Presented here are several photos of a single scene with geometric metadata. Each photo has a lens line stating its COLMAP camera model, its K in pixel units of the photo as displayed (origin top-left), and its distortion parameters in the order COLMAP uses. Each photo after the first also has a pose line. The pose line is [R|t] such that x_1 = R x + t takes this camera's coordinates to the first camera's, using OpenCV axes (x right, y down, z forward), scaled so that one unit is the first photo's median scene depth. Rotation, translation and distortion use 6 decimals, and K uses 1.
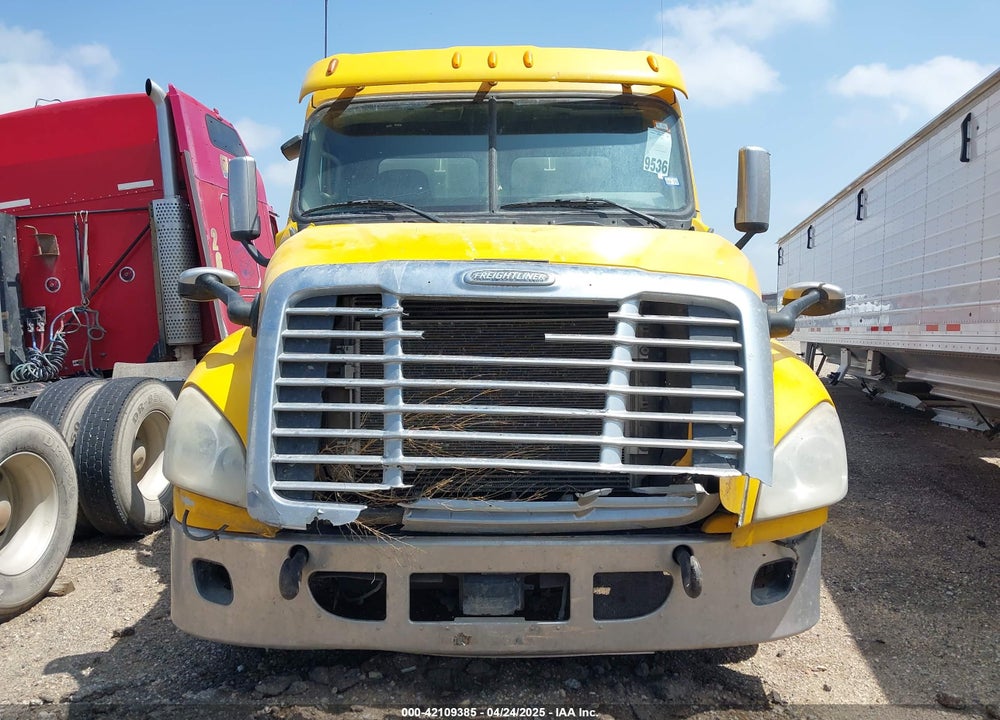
lens RADIAL K [[788.9, 0, 497.6], [0, 788.9, 364.2], [0, 0, 1]] dist [0.022657, -0.023860]
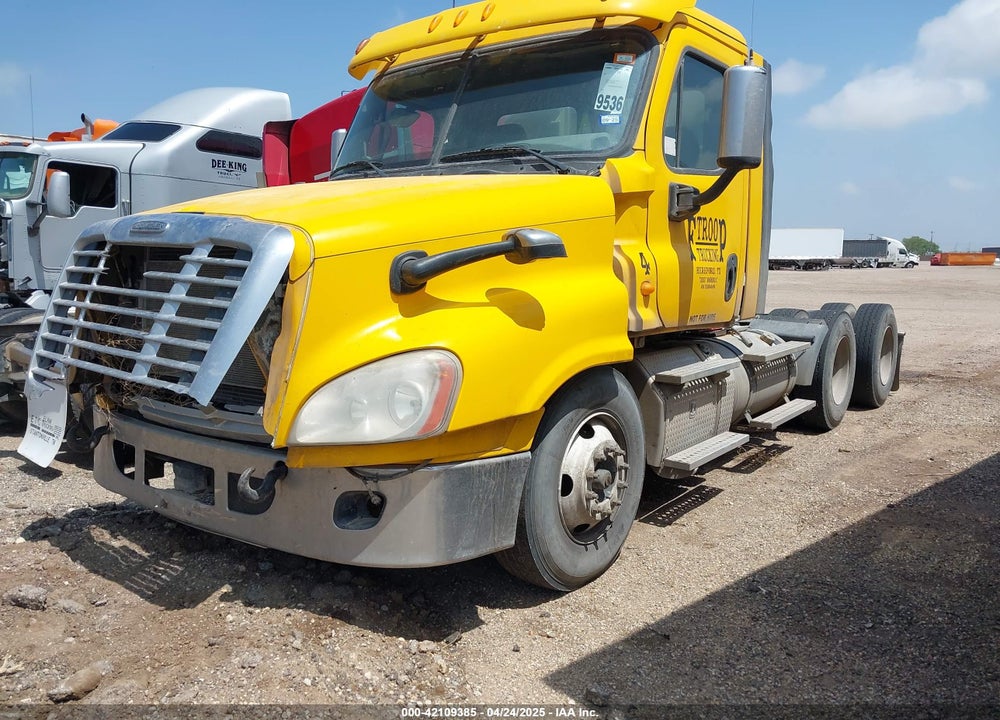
lens RADIAL K [[788.9, 0, 496.7], [0, 788.9, 361.3], [0, 0, 1]] dist [0.022657, -0.023860]
pose [[0.809693, 0.084791, -0.580696, 0.776852], [-0.050614, 0.995910, 0.074846, -0.011086], [0.584667, -0.031211, 0.810673, 0.176846]]
